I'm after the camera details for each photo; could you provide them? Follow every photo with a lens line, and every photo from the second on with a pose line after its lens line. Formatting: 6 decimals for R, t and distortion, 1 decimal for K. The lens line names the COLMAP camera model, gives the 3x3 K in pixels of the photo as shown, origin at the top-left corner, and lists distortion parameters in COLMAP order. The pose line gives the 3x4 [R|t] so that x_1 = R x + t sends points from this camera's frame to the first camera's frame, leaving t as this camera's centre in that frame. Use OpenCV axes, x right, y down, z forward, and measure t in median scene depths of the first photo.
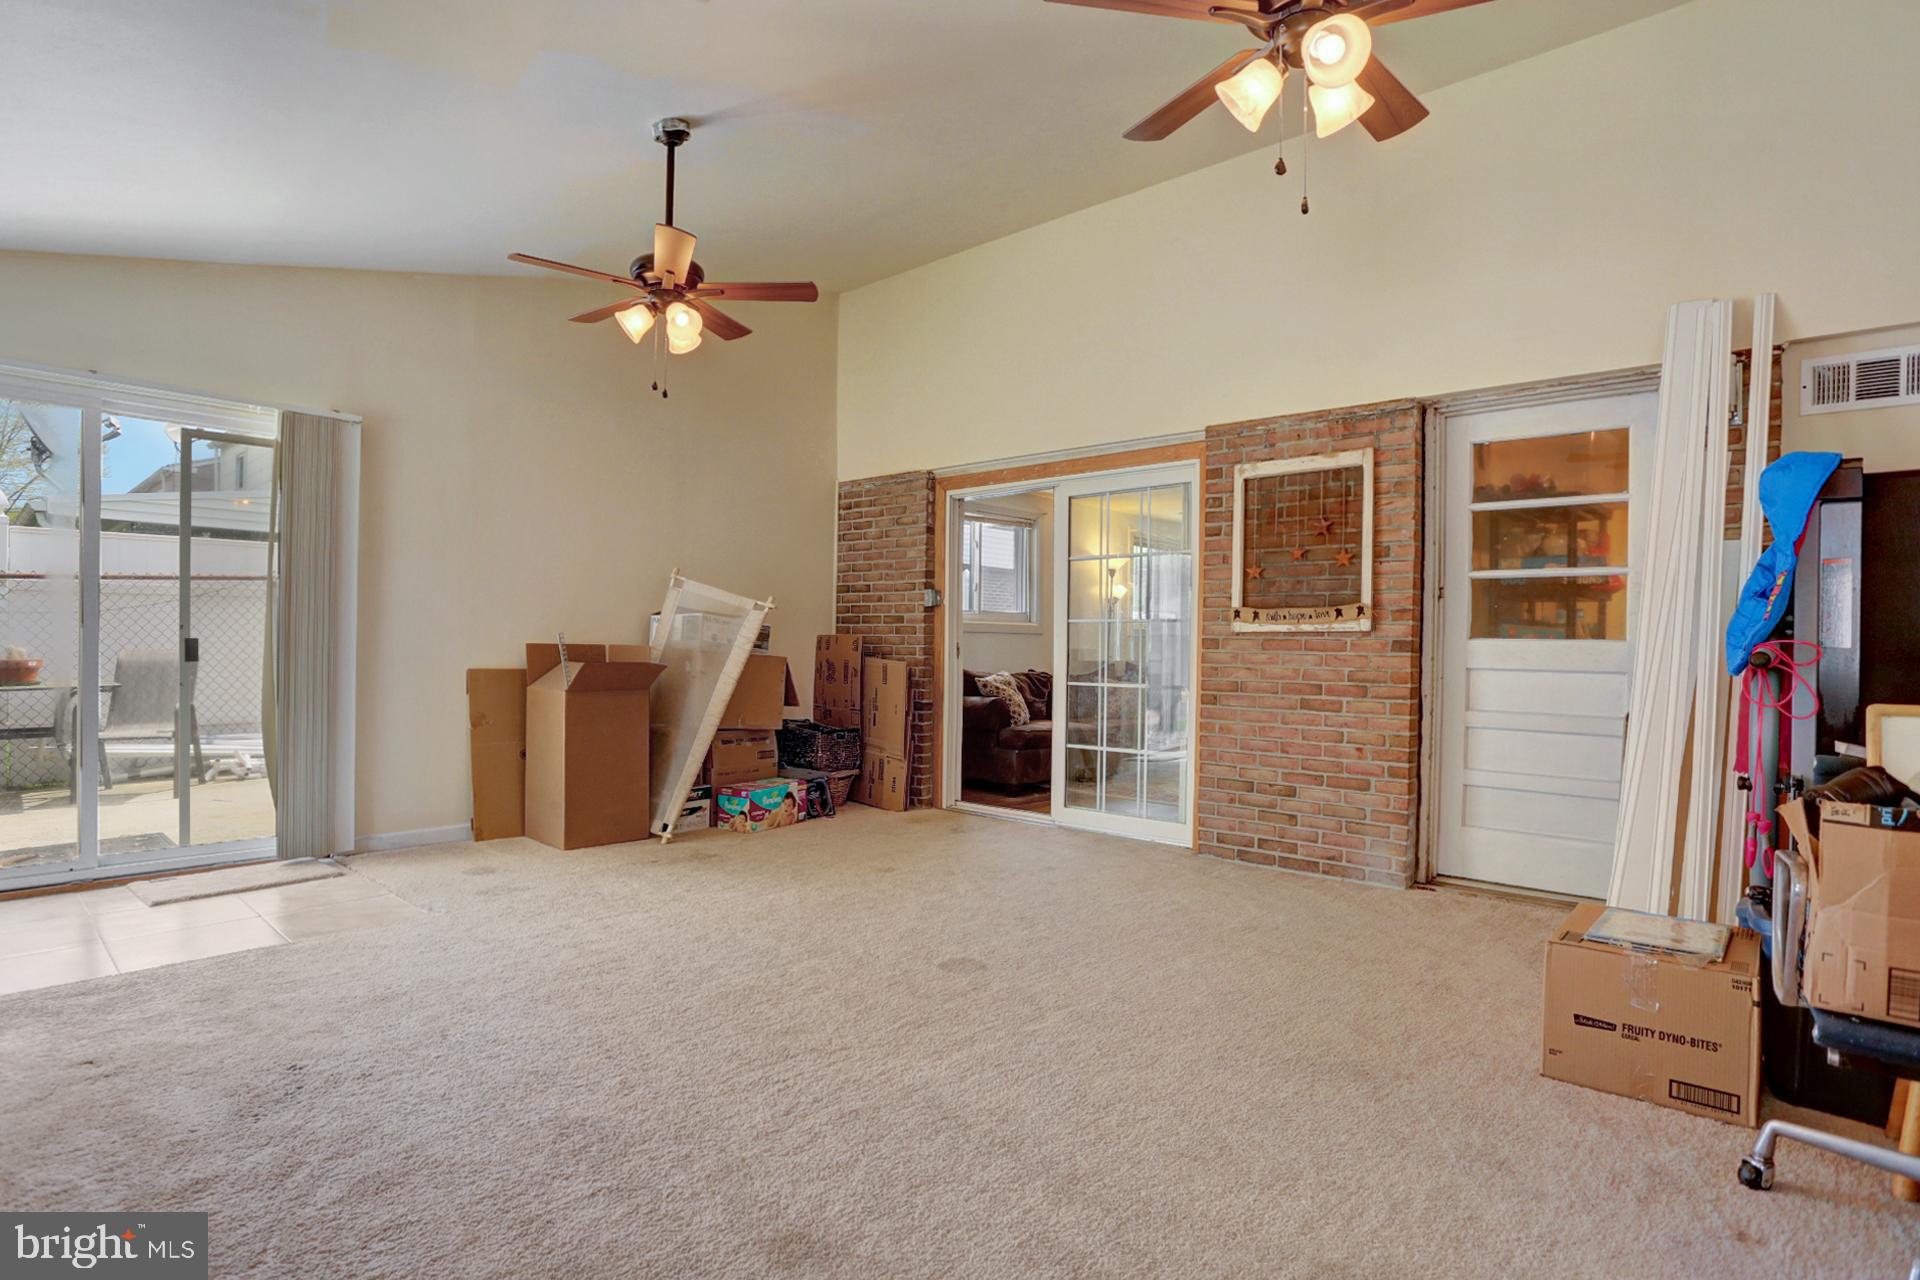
lens RADIAL K [[1000.1, 0, 957.3], [0, 1000.1, 641.6], [0, 0, 1]] dist [-0.066303, 0.032167]
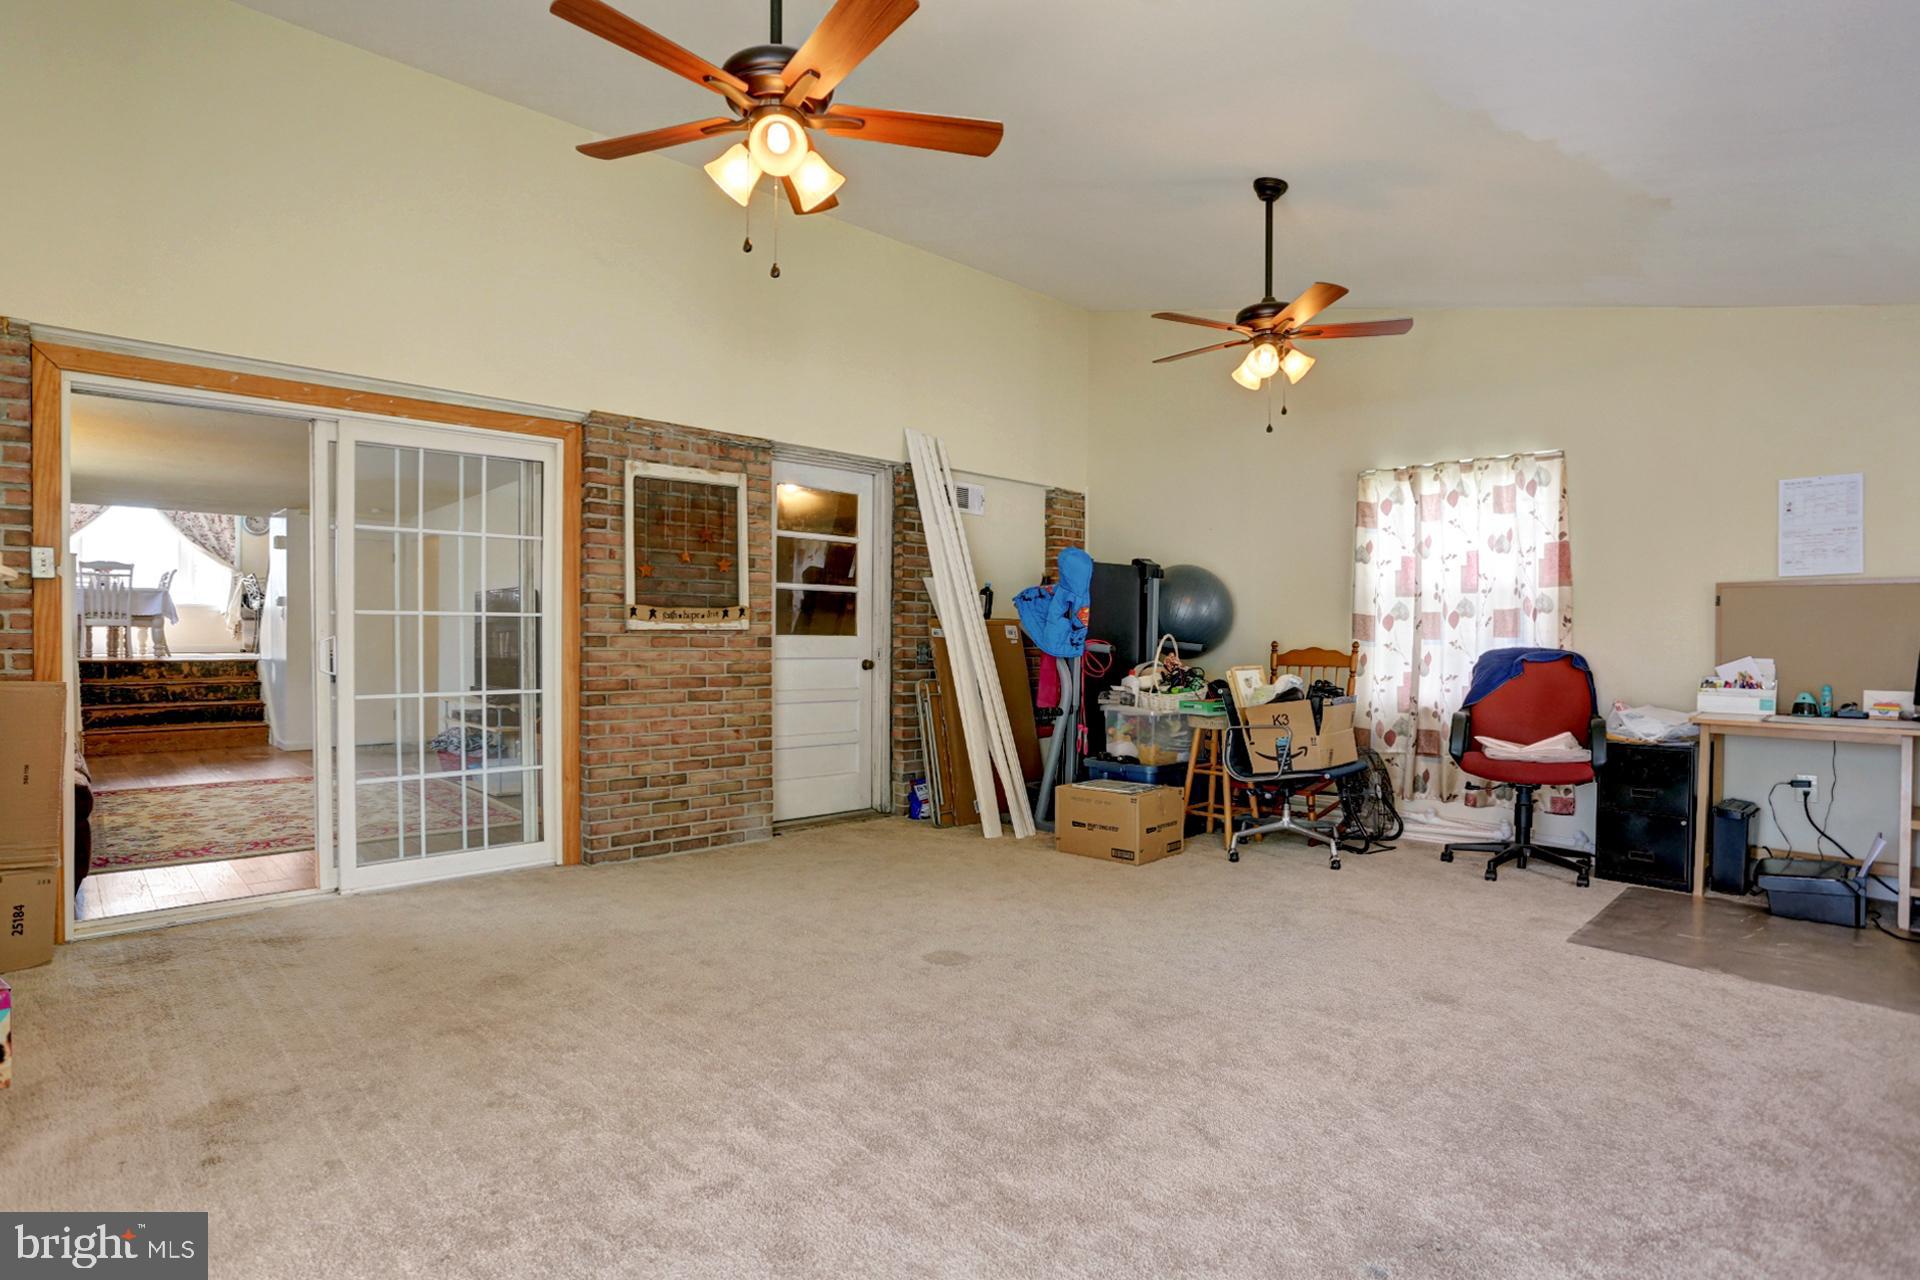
lens RADIAL K [[994.6, 0, 952.9], [0, 994.6, 655.7], [0, 0, 1]] dist [-0.003416, -0.000409]
pose [[0.088213, -0.025191, 0.995783, -0.704834], [-0.001267, 0.999677, 0.025402, -0.009452], [-0.996101, -0.003503, 0.088153, 0.614609]]
